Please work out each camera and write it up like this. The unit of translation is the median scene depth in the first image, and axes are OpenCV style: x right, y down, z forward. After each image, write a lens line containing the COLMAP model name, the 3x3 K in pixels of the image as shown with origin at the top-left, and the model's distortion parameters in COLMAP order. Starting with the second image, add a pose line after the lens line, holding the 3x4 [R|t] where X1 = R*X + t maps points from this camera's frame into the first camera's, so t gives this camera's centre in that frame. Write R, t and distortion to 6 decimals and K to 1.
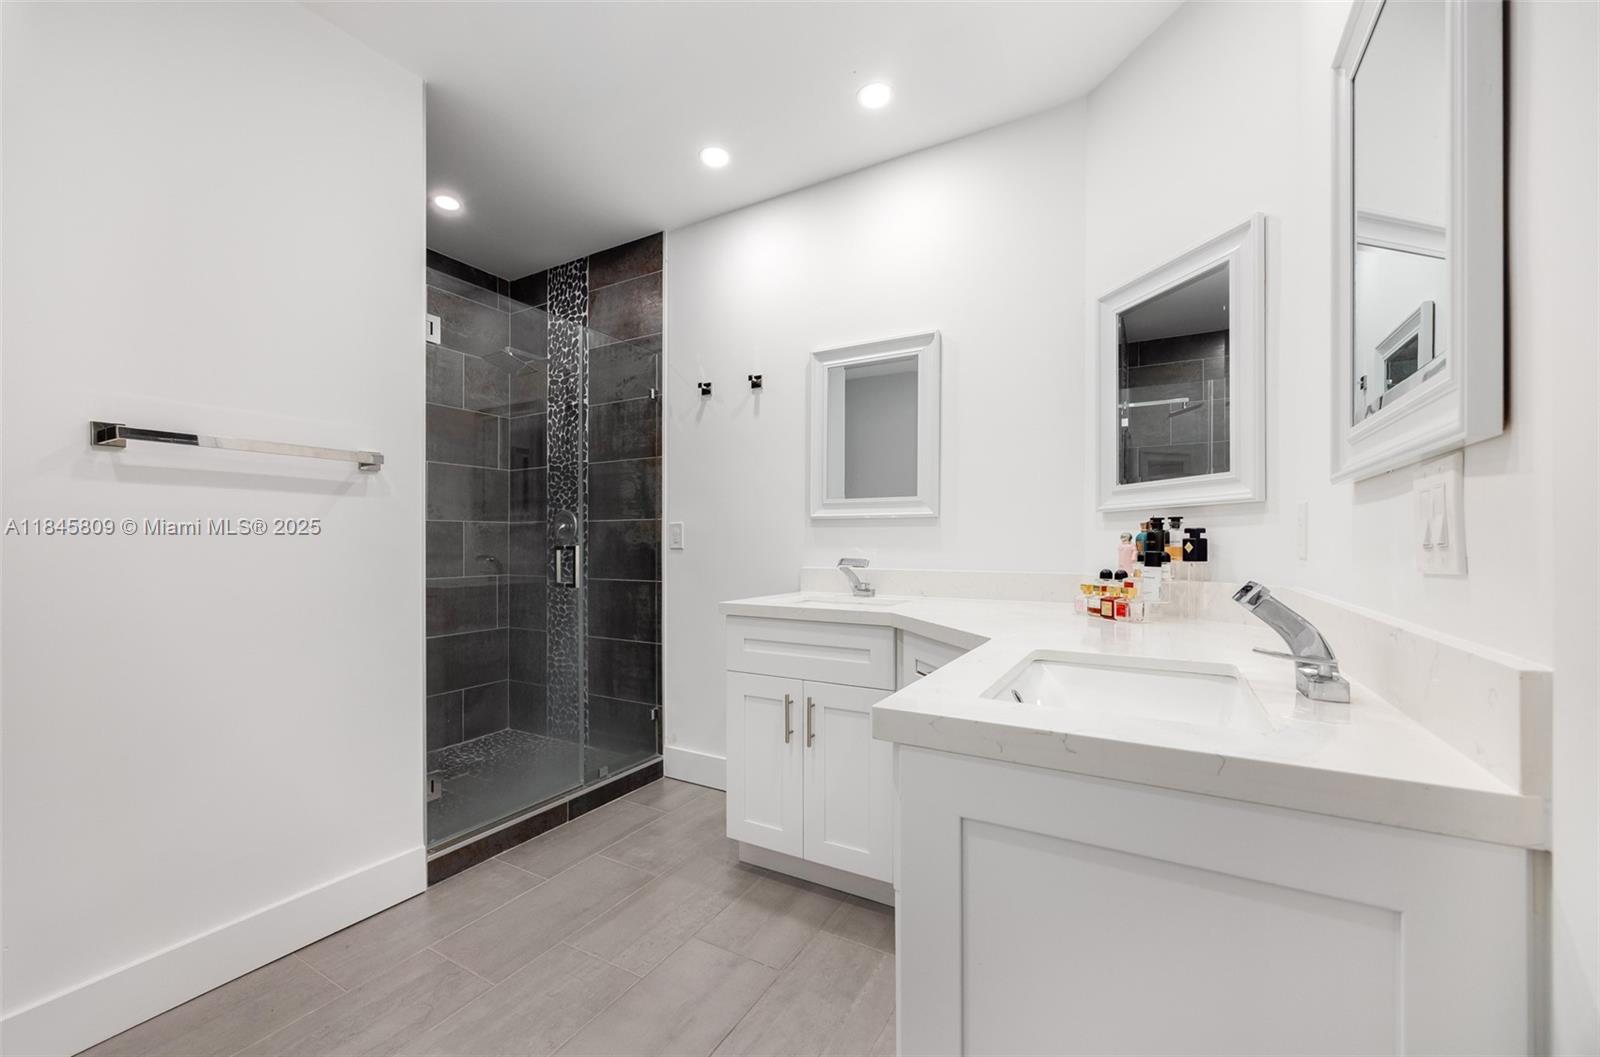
lens RADIAL K [[622.7, 0, 802.9], [0, 622.7, 548.5], [0, 0, 1]] dist [-0.009628, -0.000174]
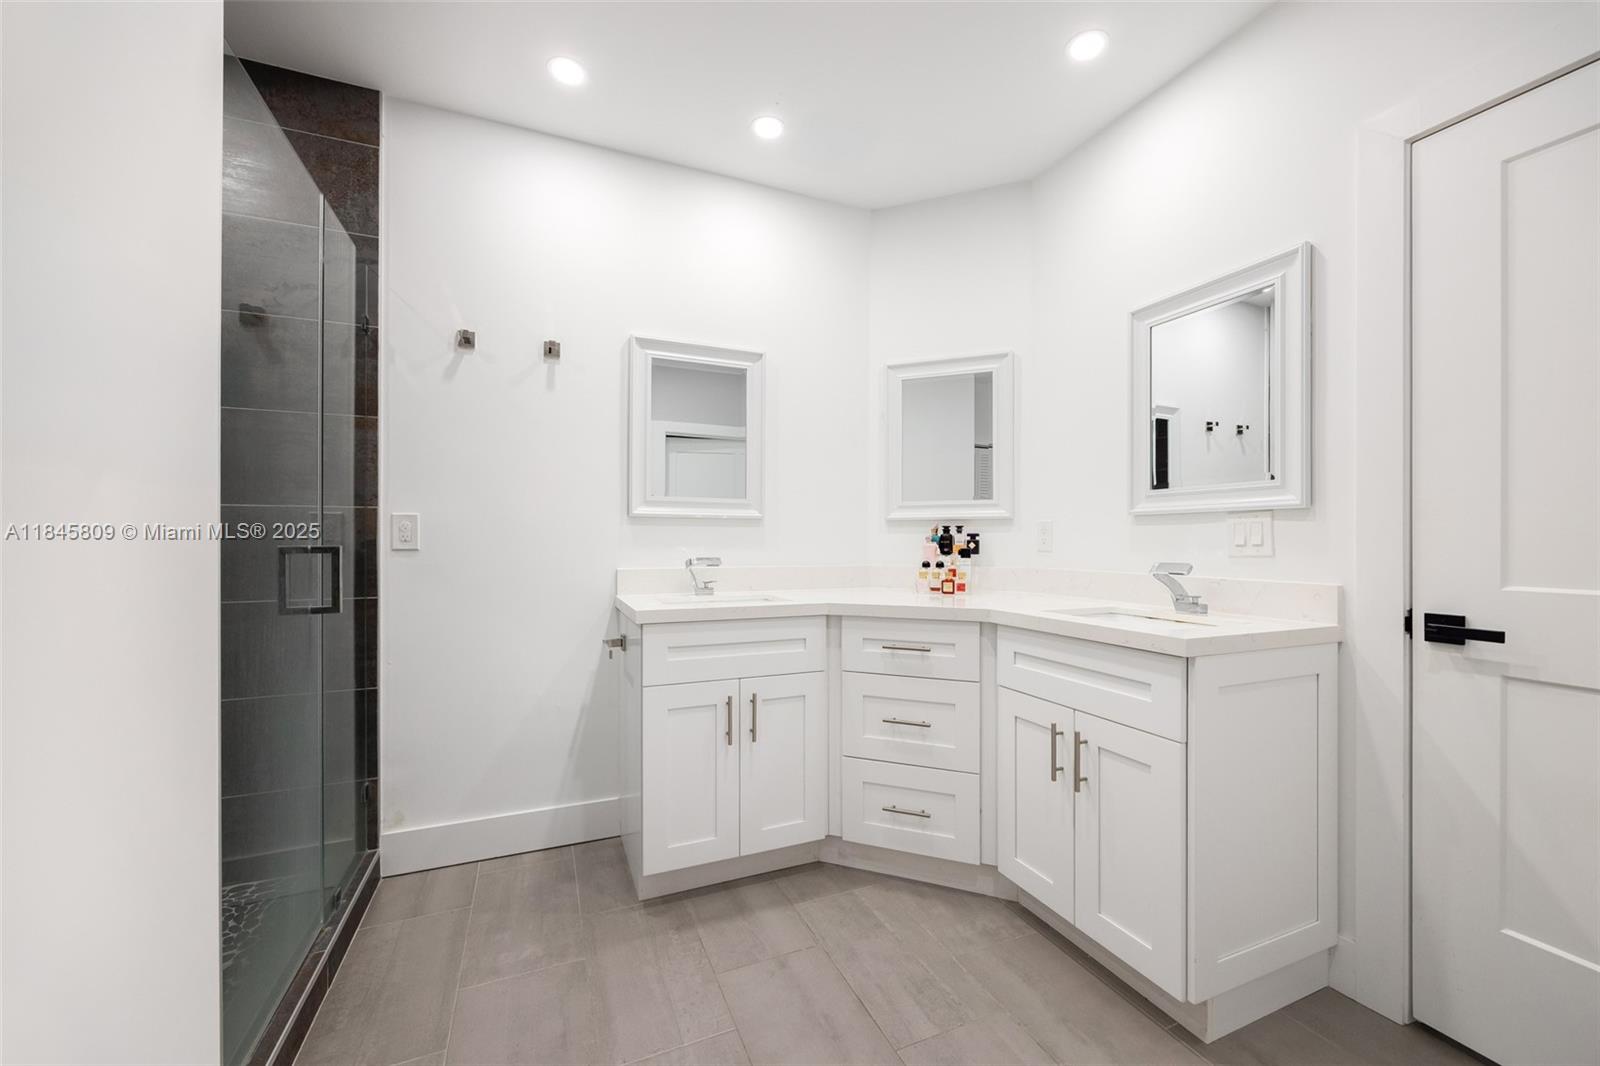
lens RADIAL K [[627.0, 0, 805.8], [0, 627.0, 546.7], [0, 0, 1]] dist [-0.001663, -0.000248]
pose [[0.605414, -0.006712, 0.795883, -0.712815], [0.004615, 0.999977, 0.004923, -0.006664], [-0.795898, 0.000692, 0.605431, 0.288213]]
